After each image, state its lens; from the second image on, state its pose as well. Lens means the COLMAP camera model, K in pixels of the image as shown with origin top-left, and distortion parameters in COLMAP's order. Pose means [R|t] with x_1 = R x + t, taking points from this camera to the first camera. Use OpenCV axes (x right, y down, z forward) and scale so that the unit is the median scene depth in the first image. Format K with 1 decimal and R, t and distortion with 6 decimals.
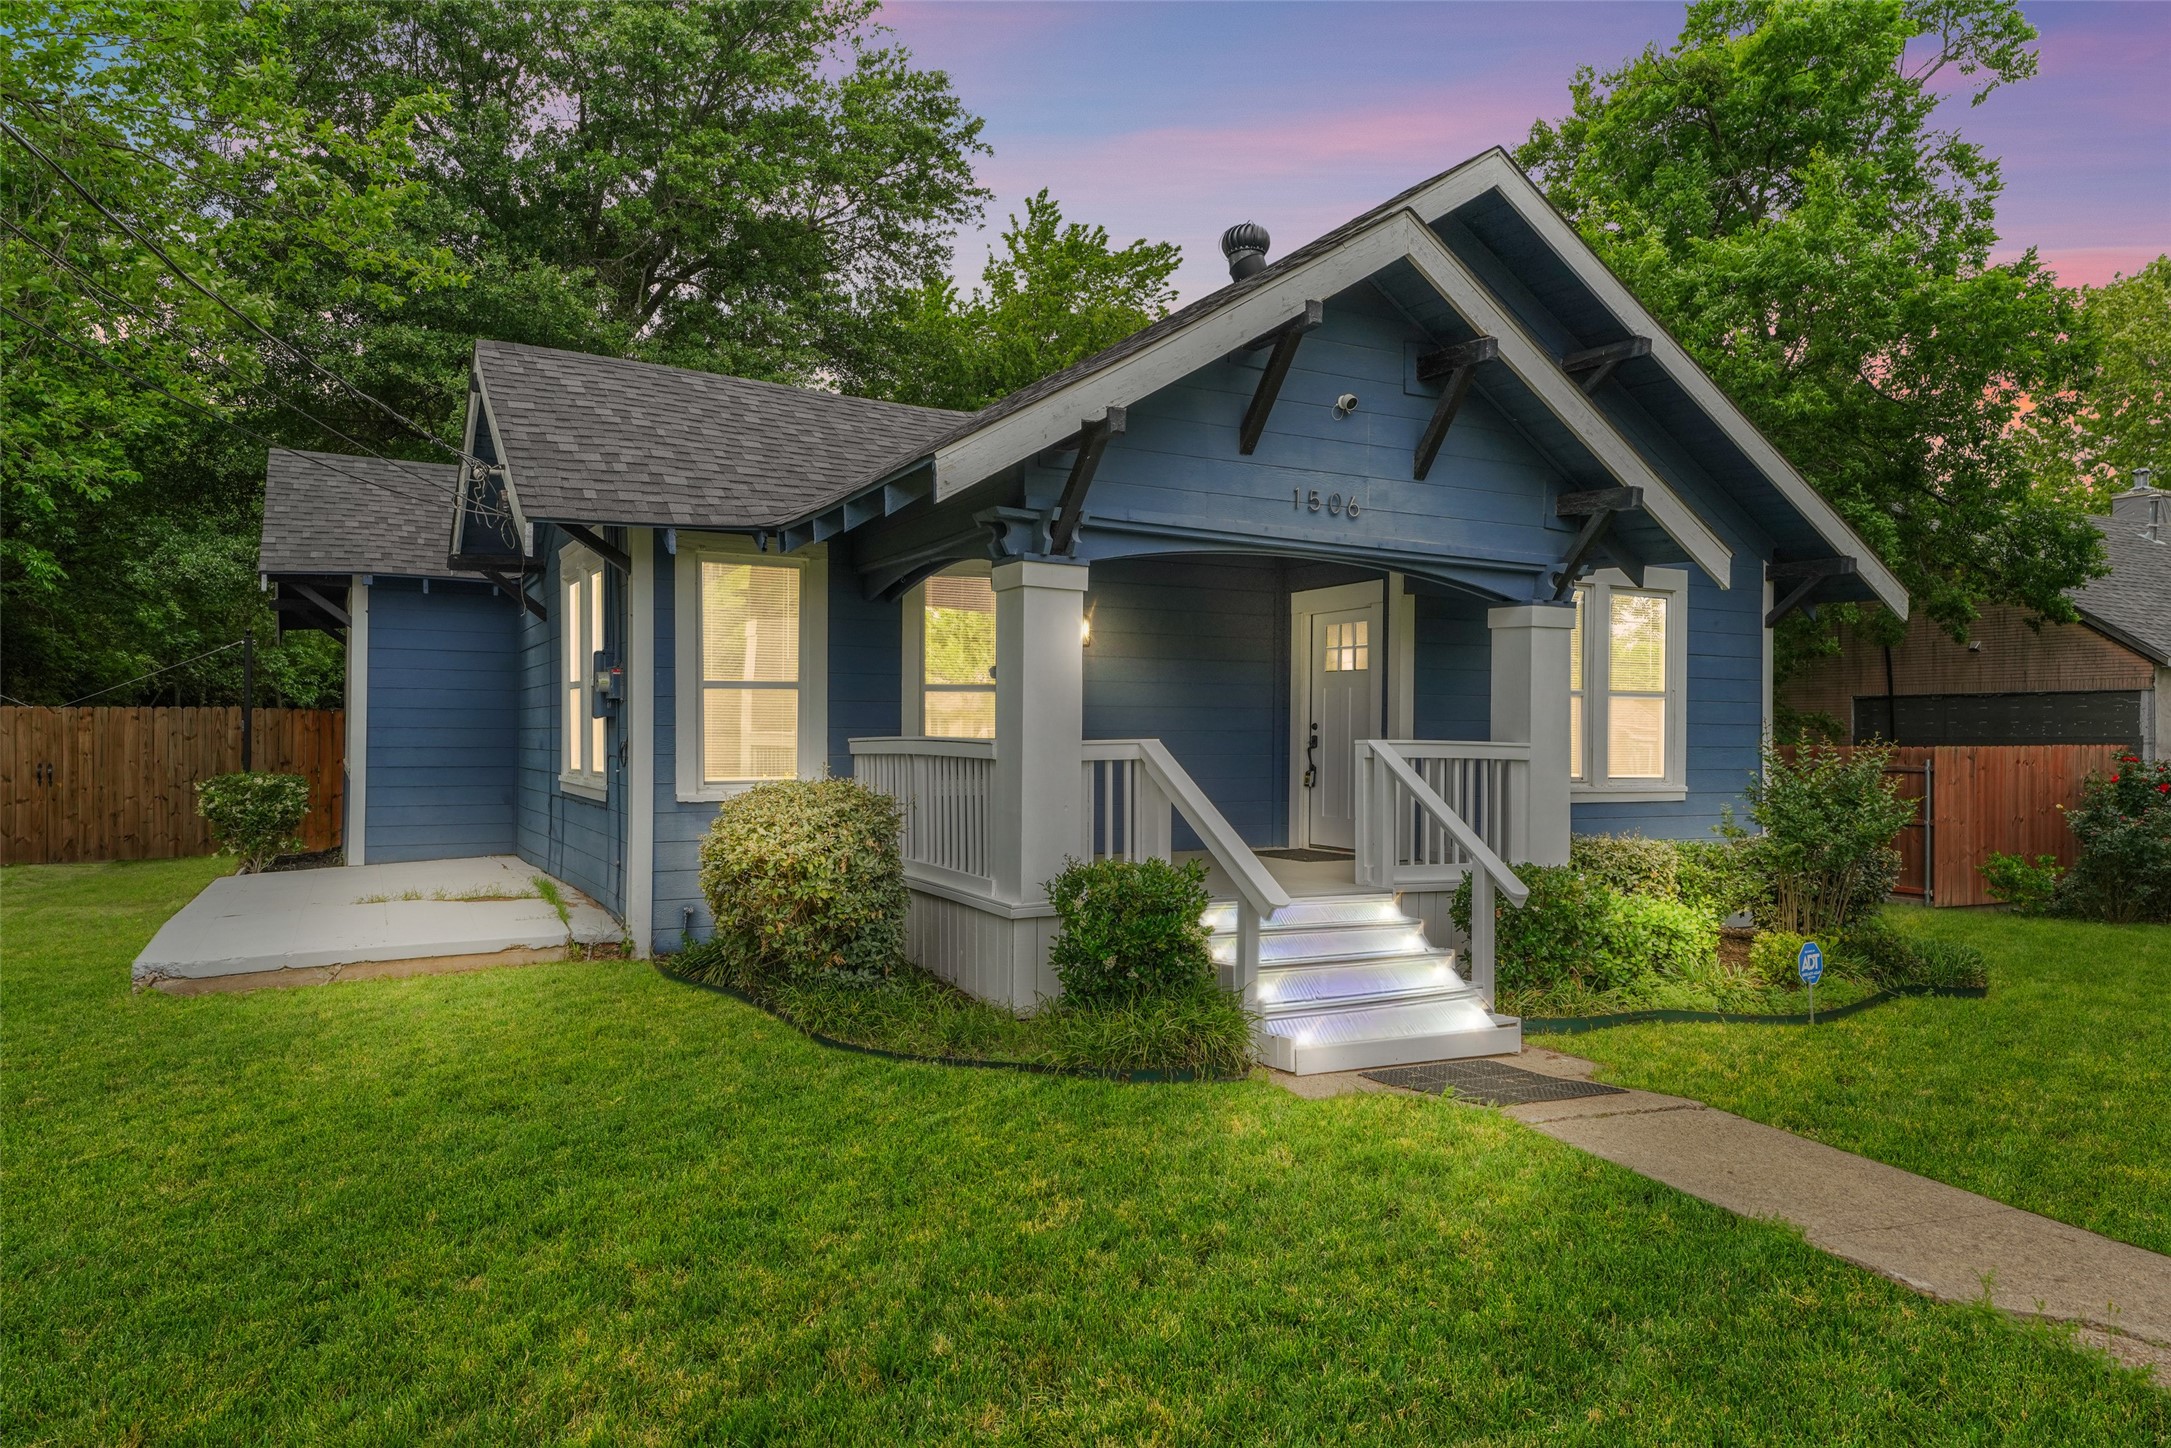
lens RADIAL K [[1376.9, 0, 1091.7], [0, 1376.9, 759.2], [0, 0, 1]] dist [0.036623, 0.002080]
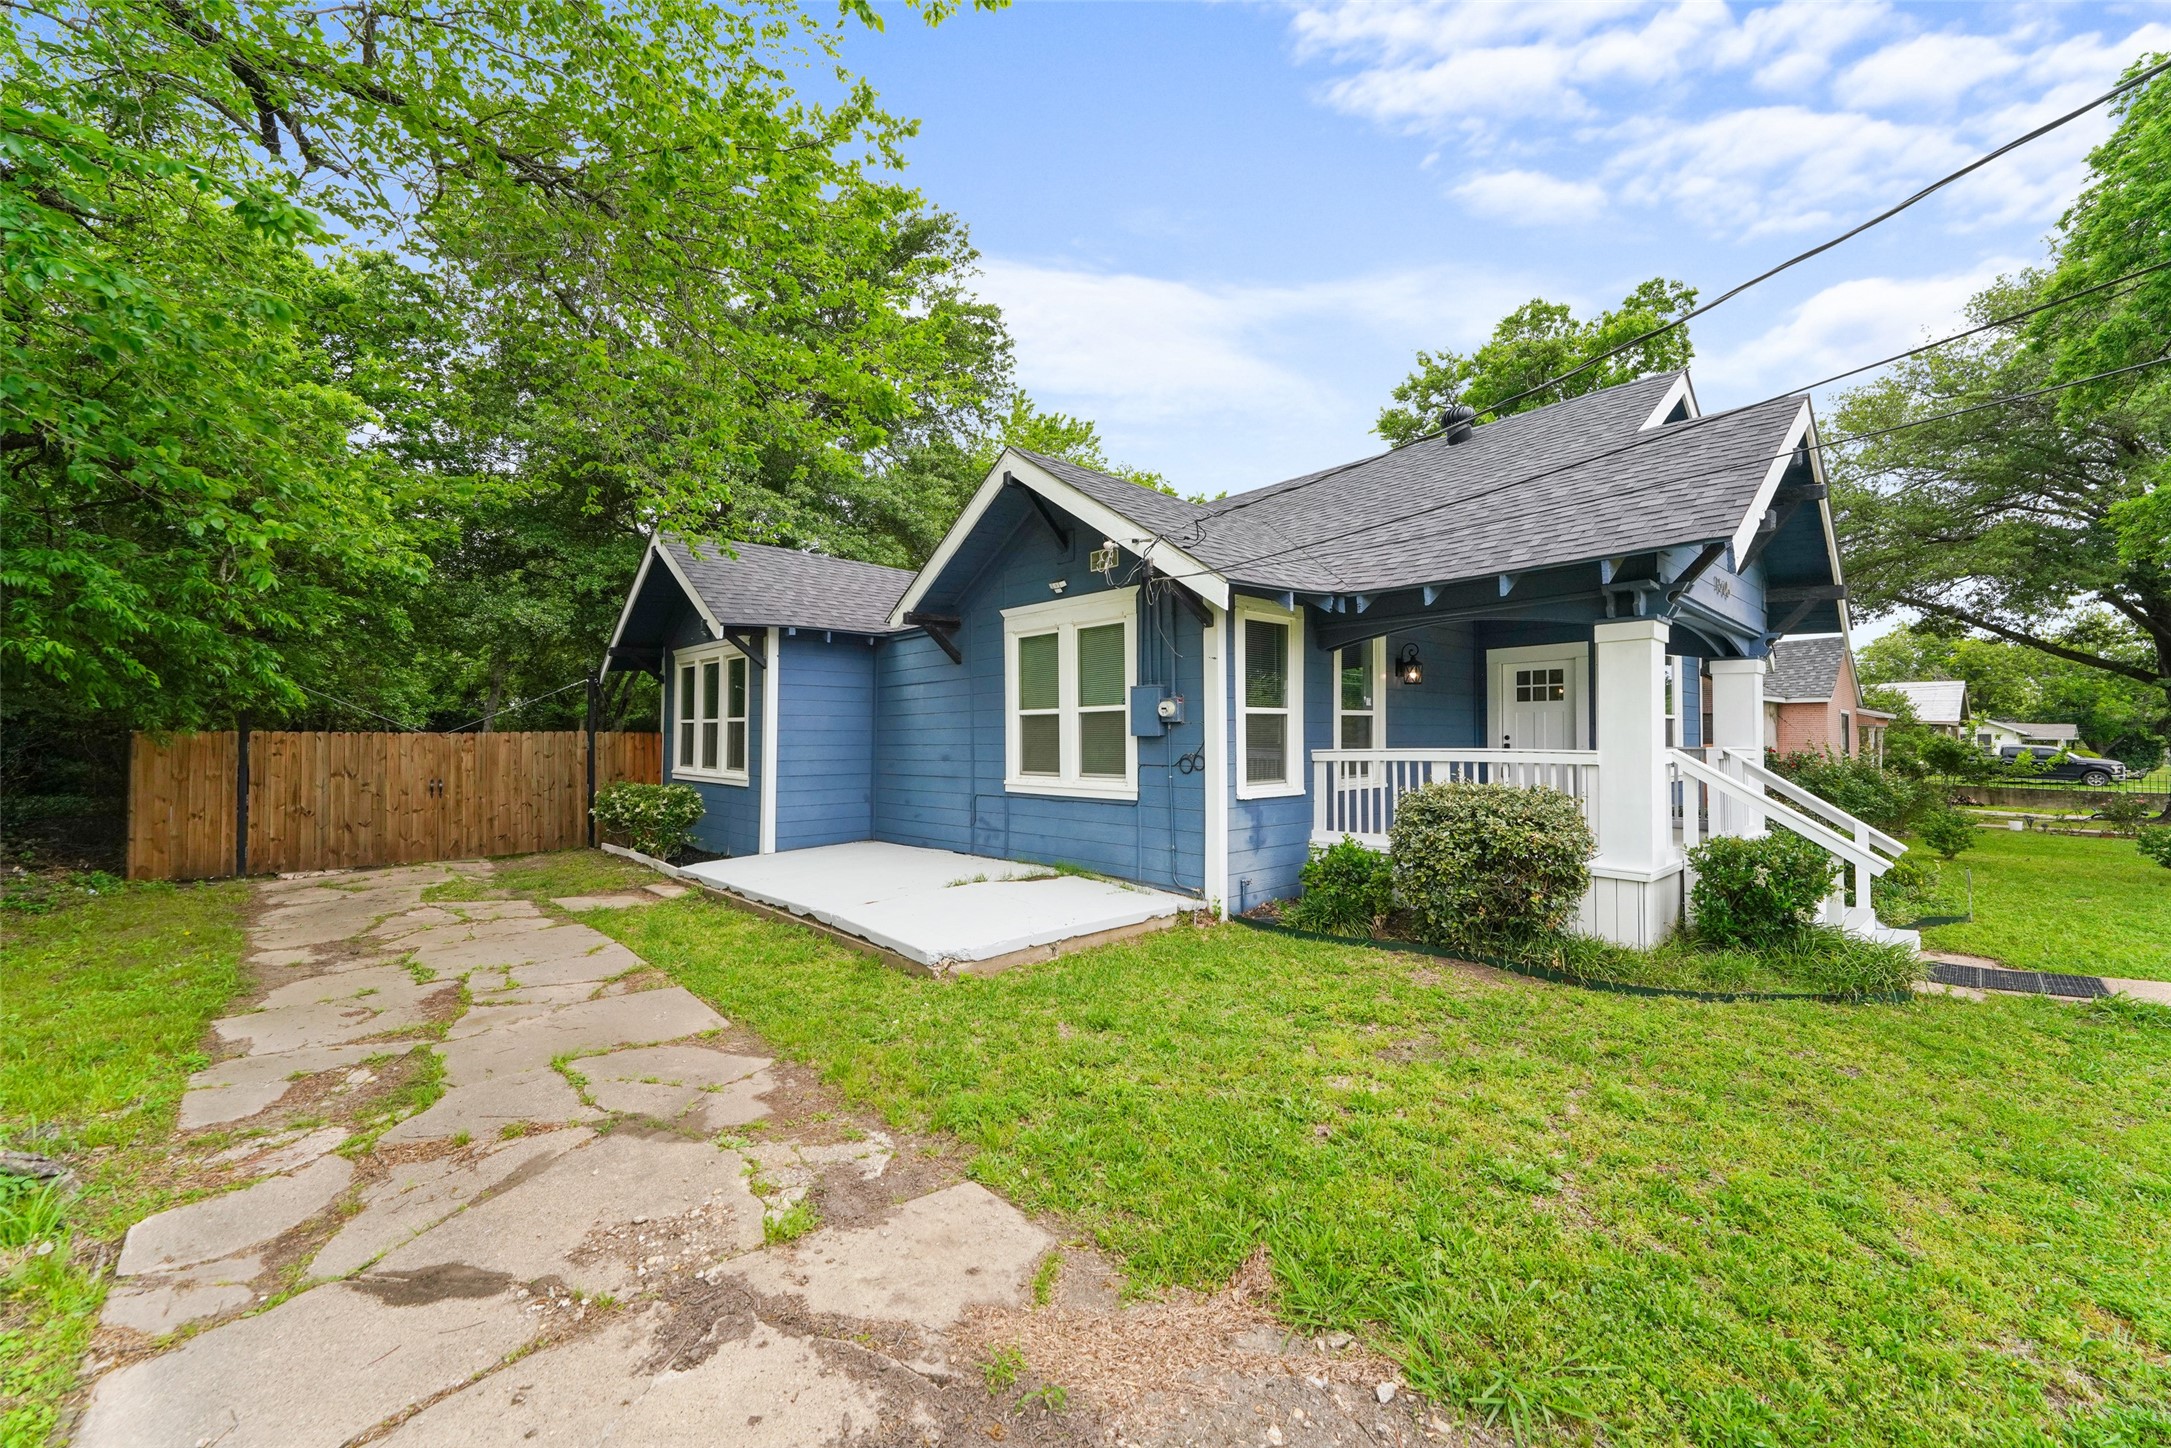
lens RADIAL K [[862.7, 0, 1079.0], [0, 862.7, 733.3], [0, 0, 1]] dist [0.015043, 0.000223]
pose [[0.973597, -0.006302, 0.228188, -0.426026], [0.013885, 0.999403, -0.031641, -0.005375], [-0.227853, 0.033974, 0.973103, 0.159019]]
